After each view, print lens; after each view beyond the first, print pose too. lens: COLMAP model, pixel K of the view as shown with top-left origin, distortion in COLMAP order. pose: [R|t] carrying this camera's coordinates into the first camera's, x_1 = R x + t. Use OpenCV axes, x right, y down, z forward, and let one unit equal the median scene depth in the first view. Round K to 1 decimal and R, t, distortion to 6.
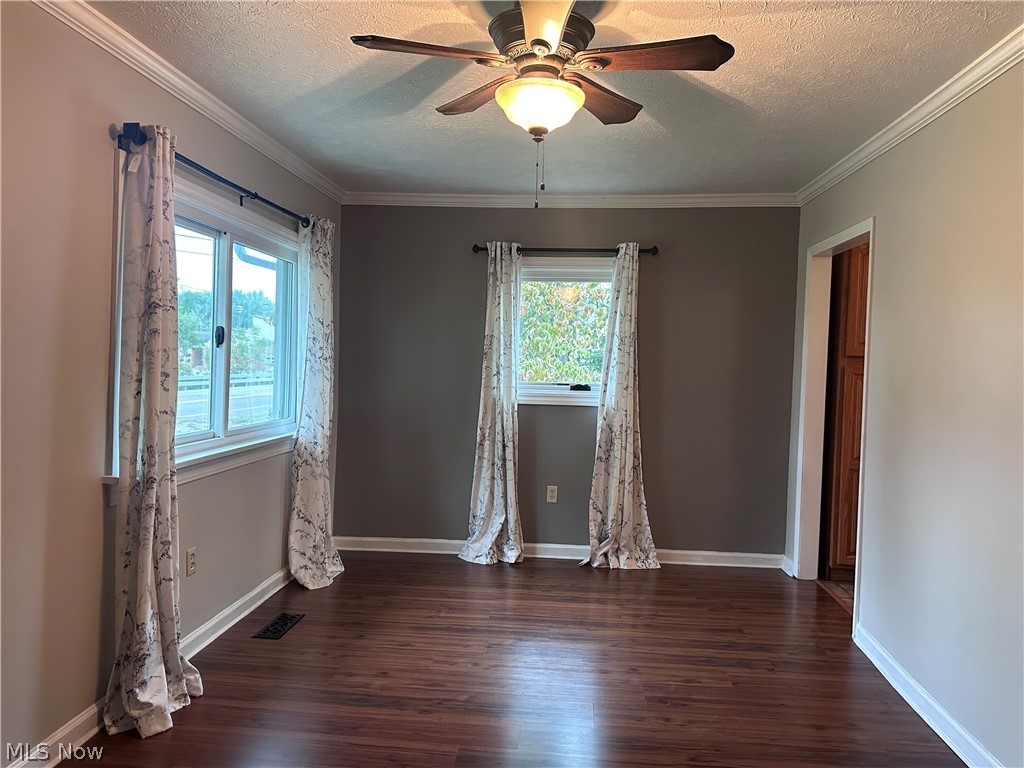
lens RADIAL K [[707.1, 0, 525.2], [0, 707.1, 382.9], [0, 0, 1]] dist [0.042208, -0.072759]
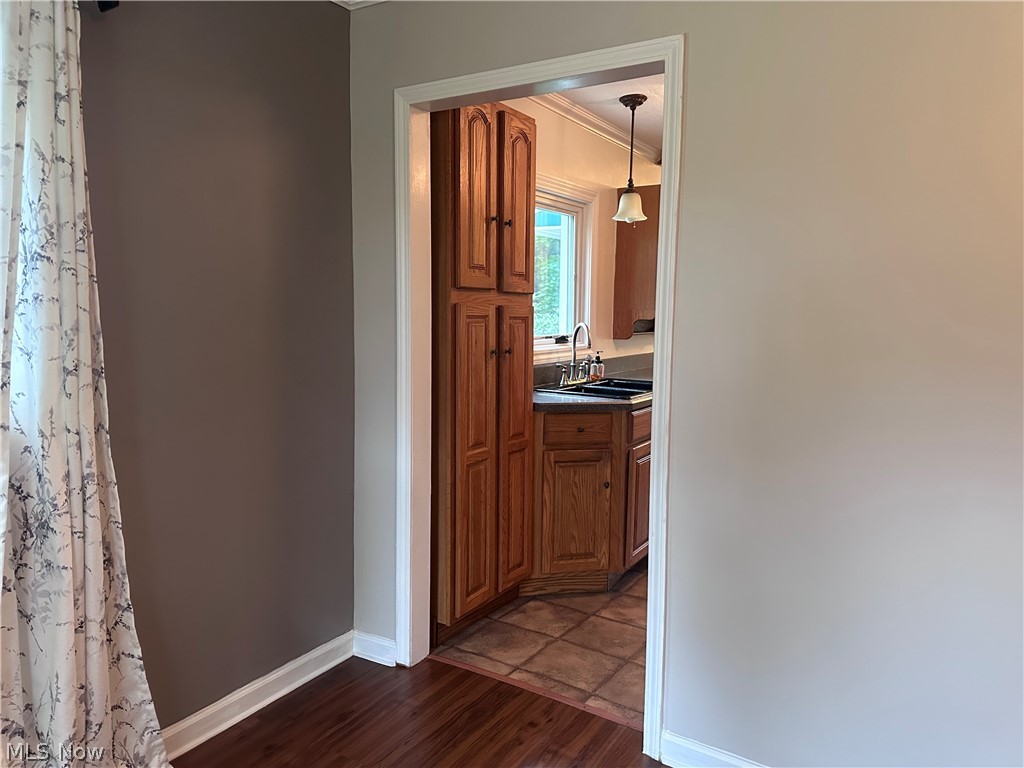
lens RADIAL K [[719.1, 0, 483.2], [0, 719.1, 381.3], [0, 0, 1]] dist [0.054022, -0.058081]
pose [[0.459780, -0.109493, 0.881257, -0.085857], [0.026347, 0.993615, 0.109707, -0.021857], [-0.887642, -0.027223, 0.459729, 0.644868]]
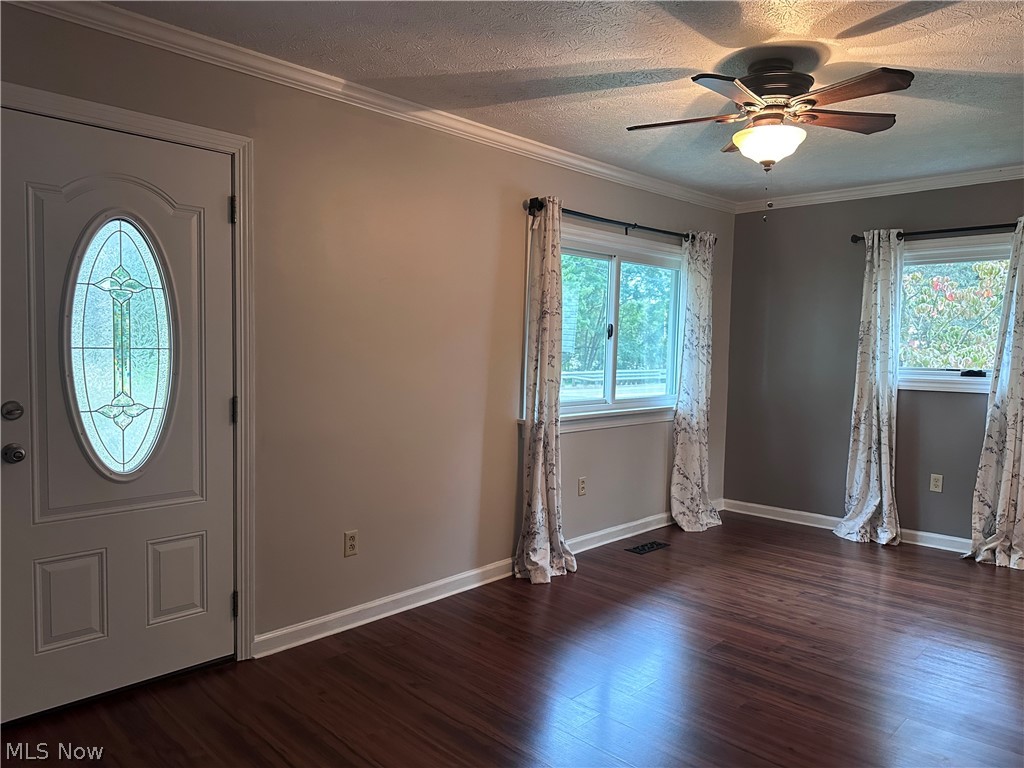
lens RADIAL K [[719.1, 0, 521.6], [0, 719.1, 386.5], [0, 0, 1]] dist [0.054022, -0.058081]
pose [[0.769958, 0.020268, -0.637772, 0.243521], [-0.011810, 0.999777, 0.017514, 0.014676], [0.637985, -0.005953, 0.770026, -0.138962]]
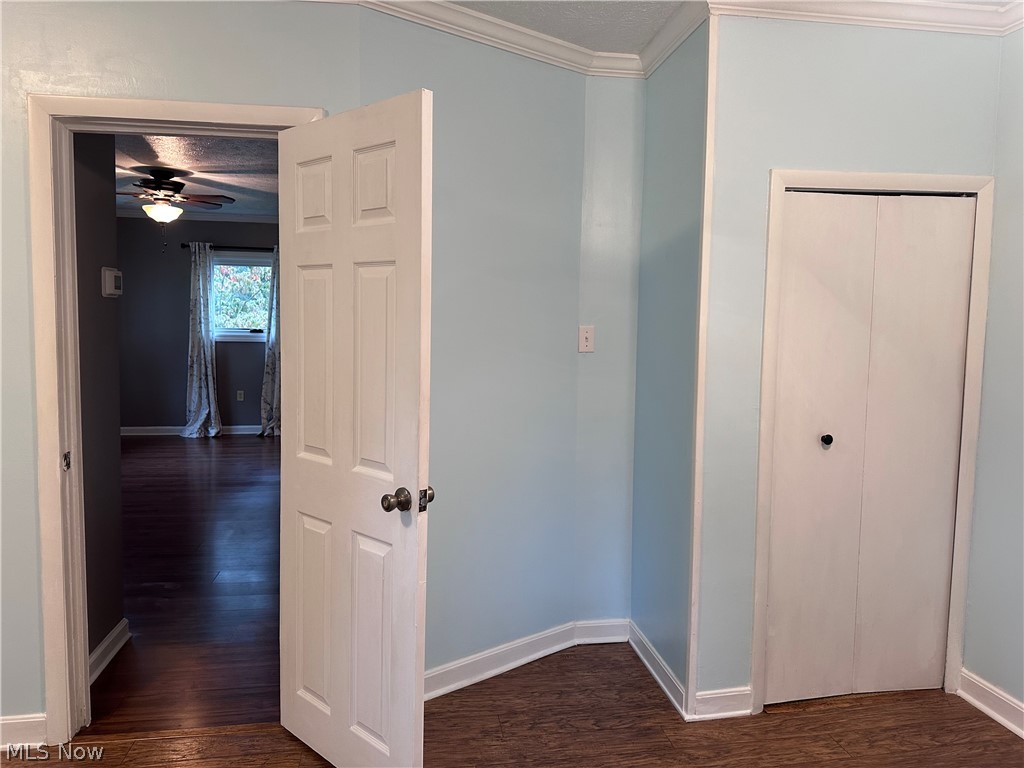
lens RADIAL K [[719.1, 0, 519.9], [0, 719.1, 374.8], [0, 0, 1]] dist [0.054022, -0.058081]
pose [[0.971959, -0.026227, 0.233684, 0.289354], [0.013035, 0.998242, 0.057819, 0.019913], [-0.234789, -0.053152, 0.970592, -0.823282]]
